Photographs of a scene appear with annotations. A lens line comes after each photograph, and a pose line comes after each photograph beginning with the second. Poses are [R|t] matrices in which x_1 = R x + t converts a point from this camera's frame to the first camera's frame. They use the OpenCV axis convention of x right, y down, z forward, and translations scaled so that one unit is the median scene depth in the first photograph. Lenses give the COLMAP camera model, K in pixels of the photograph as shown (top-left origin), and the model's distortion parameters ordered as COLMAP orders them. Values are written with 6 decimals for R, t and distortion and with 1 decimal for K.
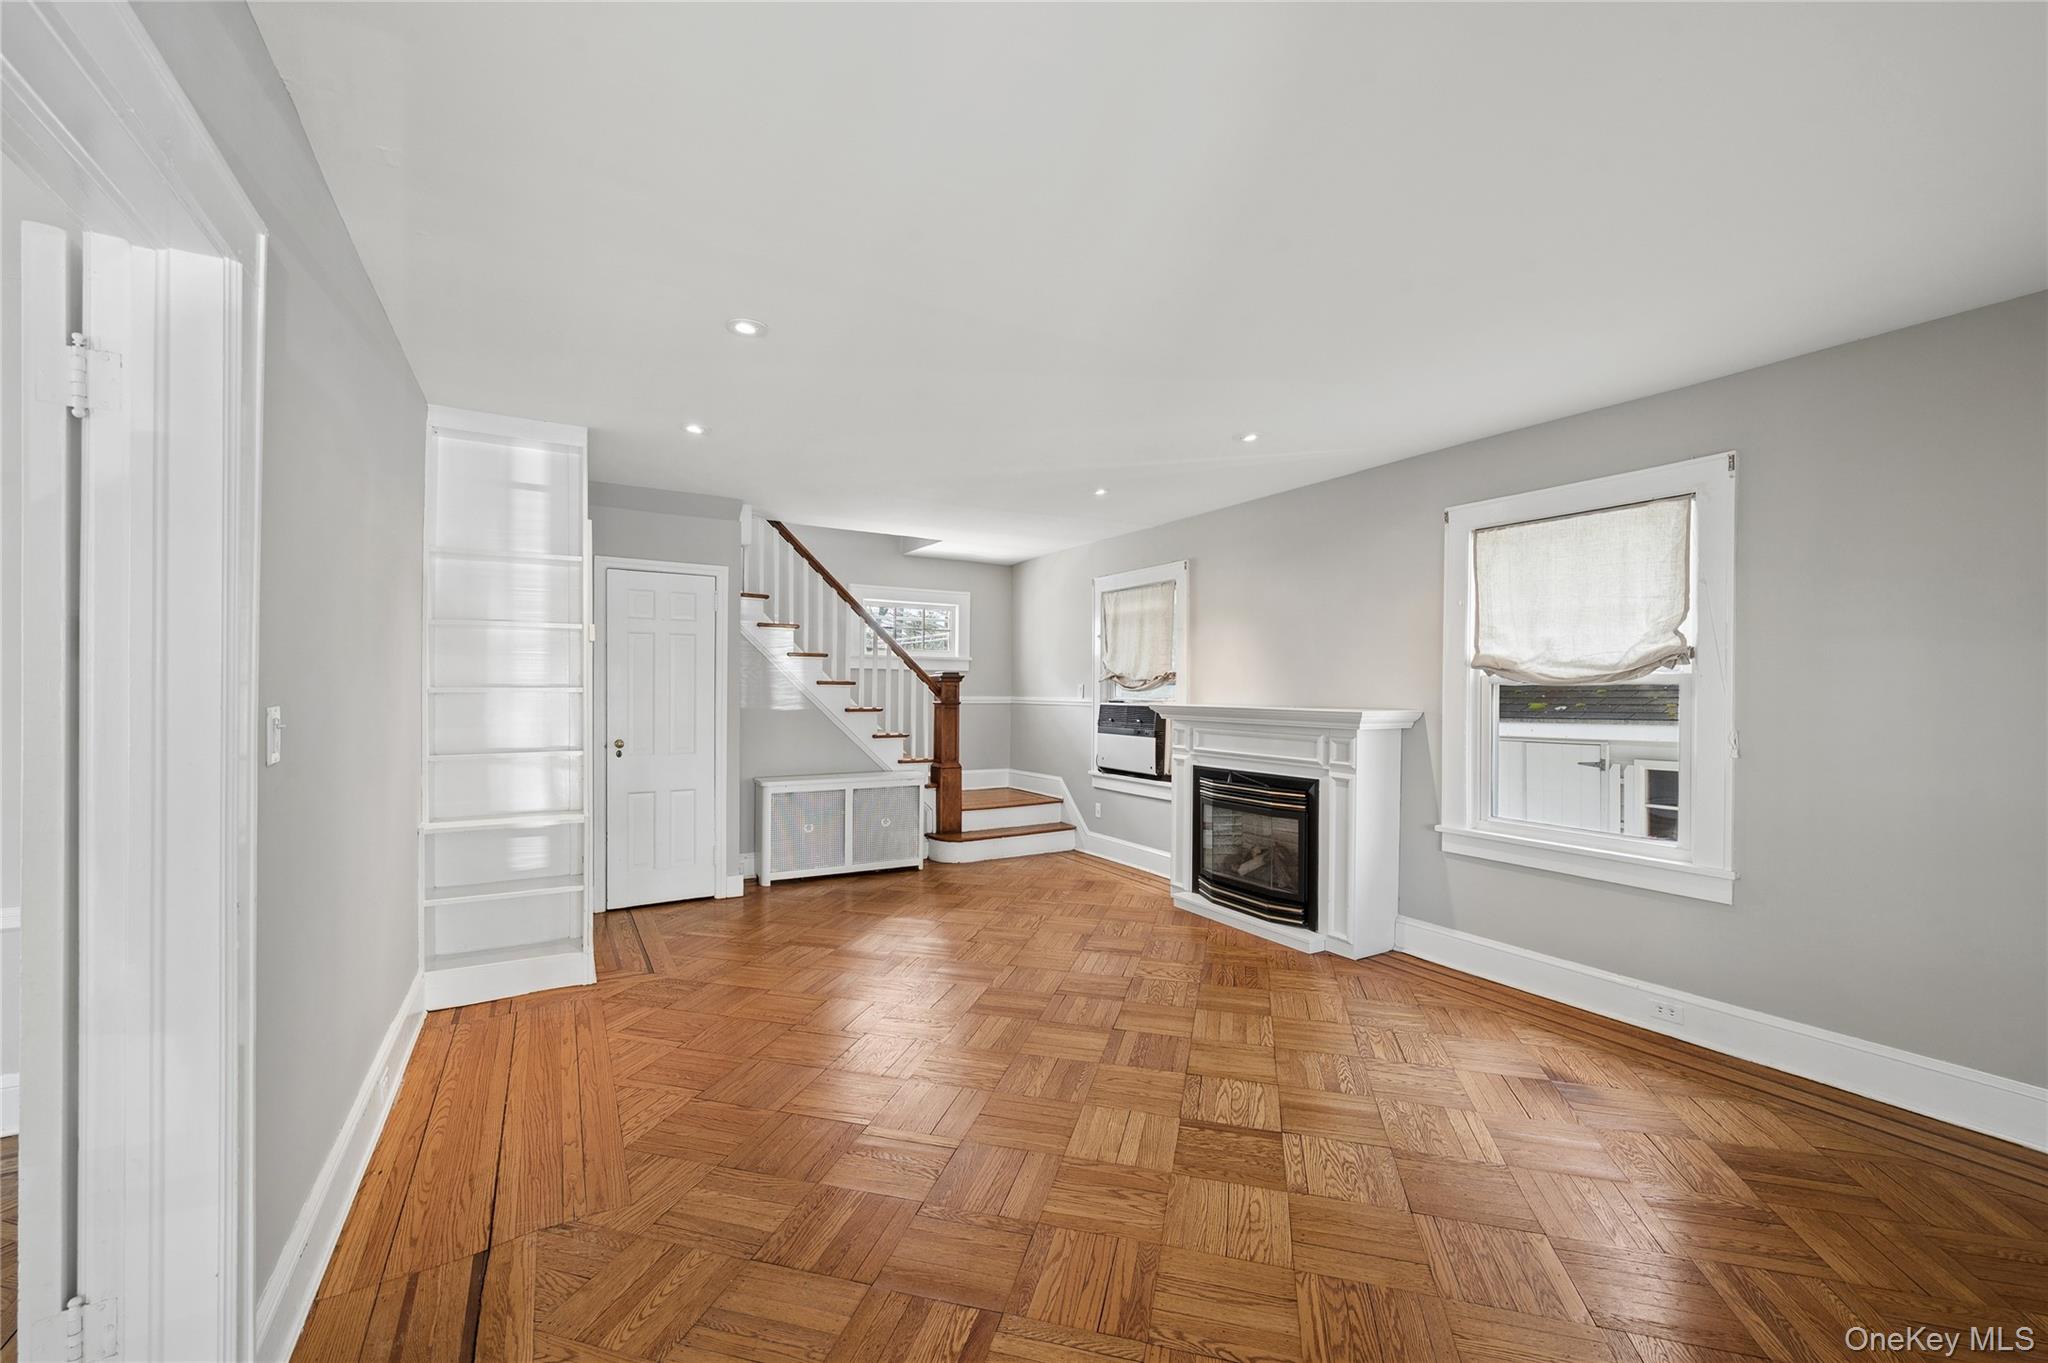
lens RADIAL K [[824.7, 0, 1043.8], [0, 824.7, 682.4], [0, 0, 1]] dist [0.000301, 0.000045]
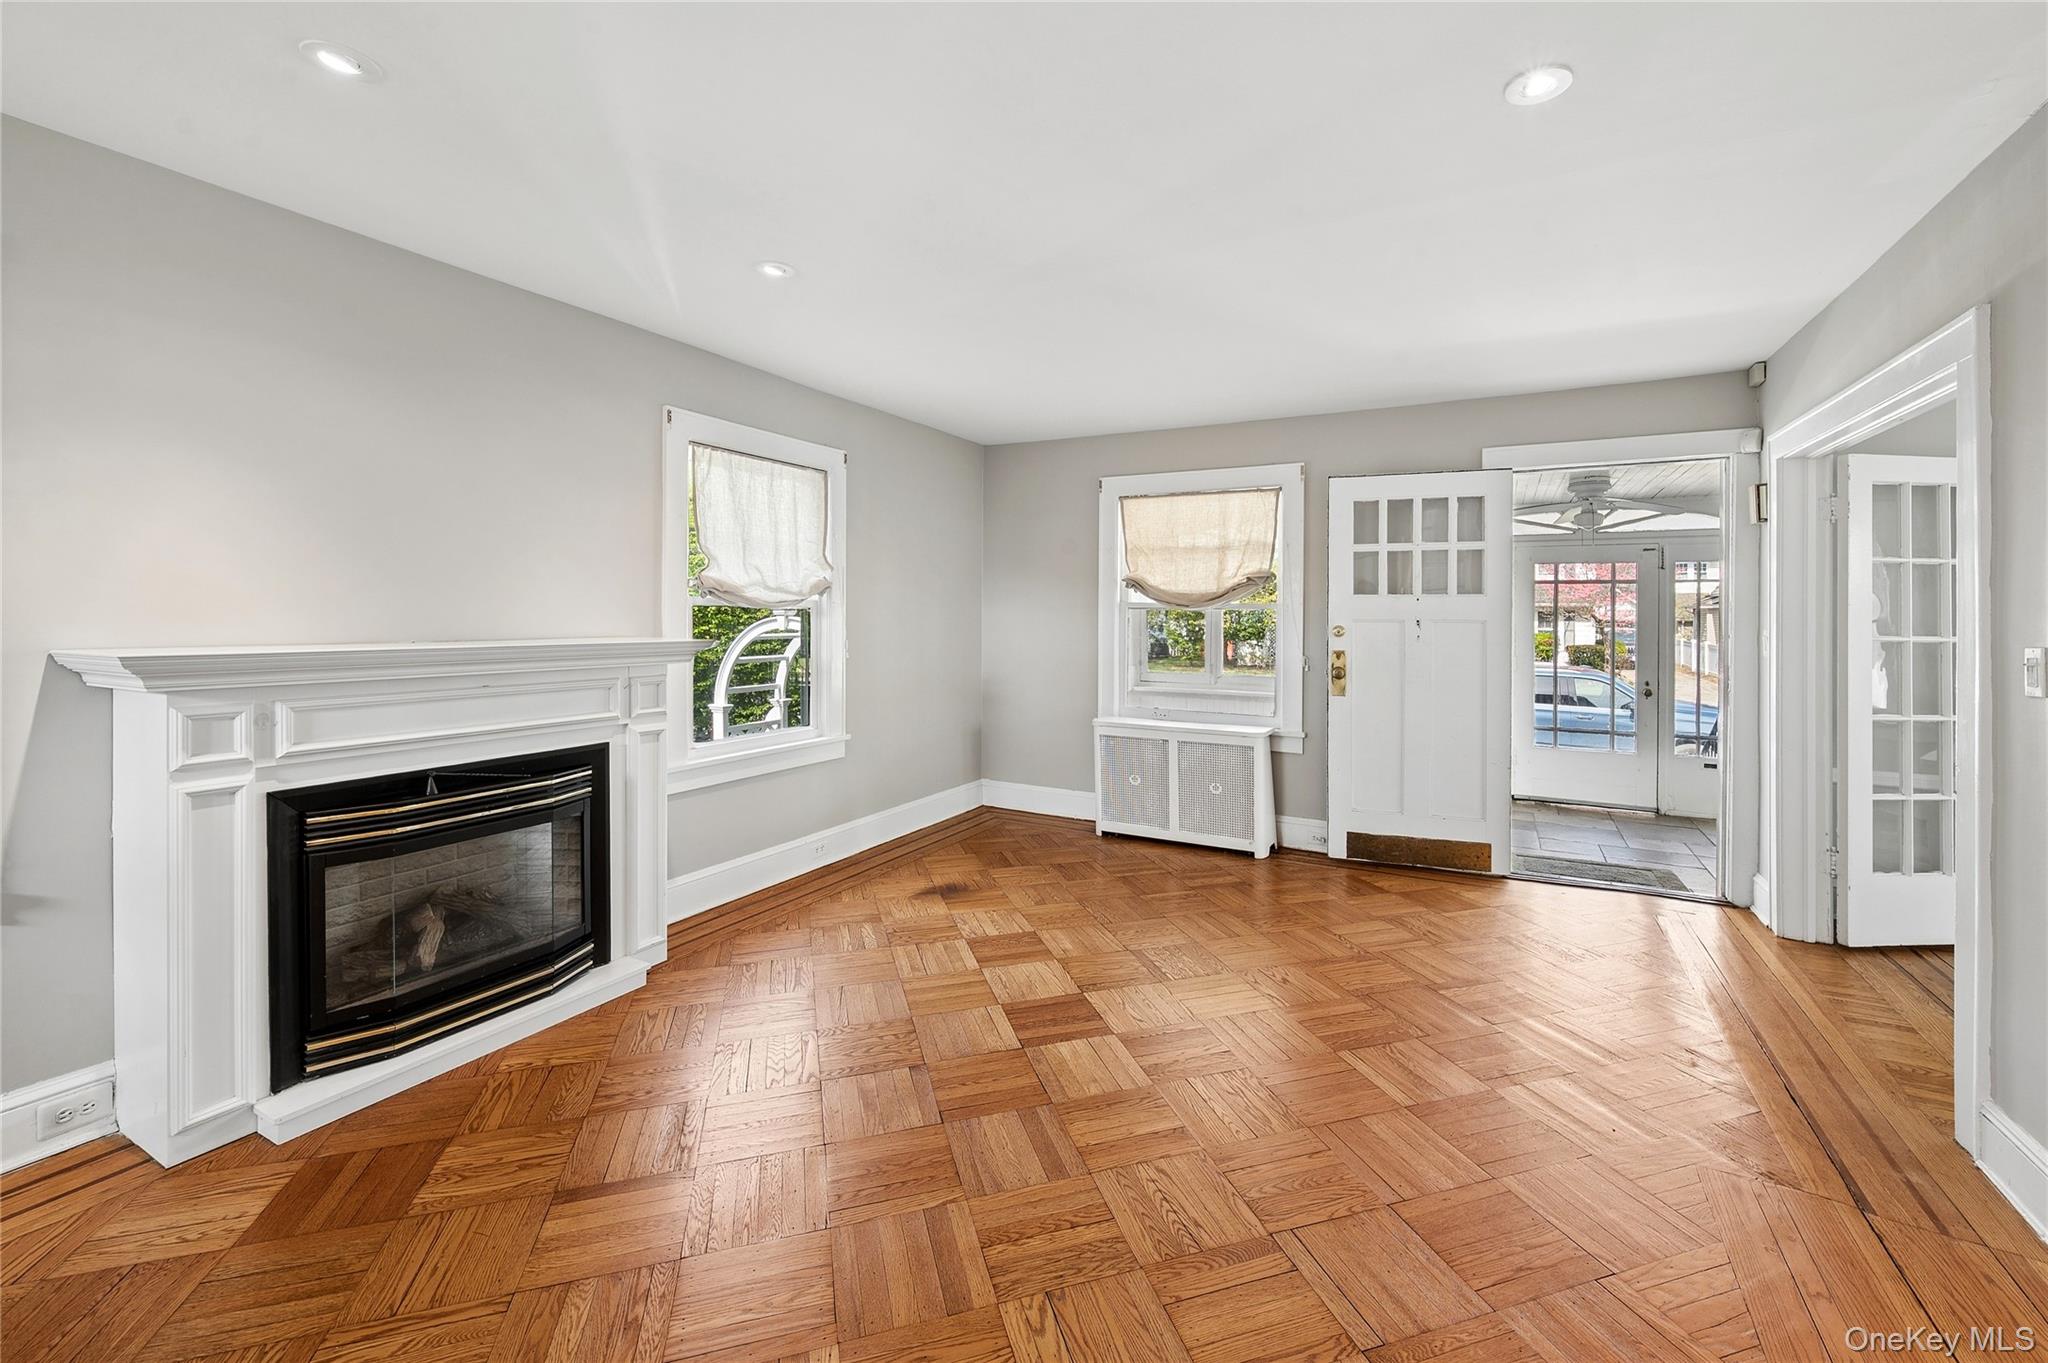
lens RADIAL K [[849.7, 0, 1032.0], [0, 849.7, 616.4], [0, 0, 1]] dist [-0.001314, -0.000074]
pose [[-0.511220, -0.009808, 0.859394, -0.502610], [-0.015468, 0.999878, 0.002210, 0.005543], [-0.859310, -0.012163, -0.511310, 1.154997]]
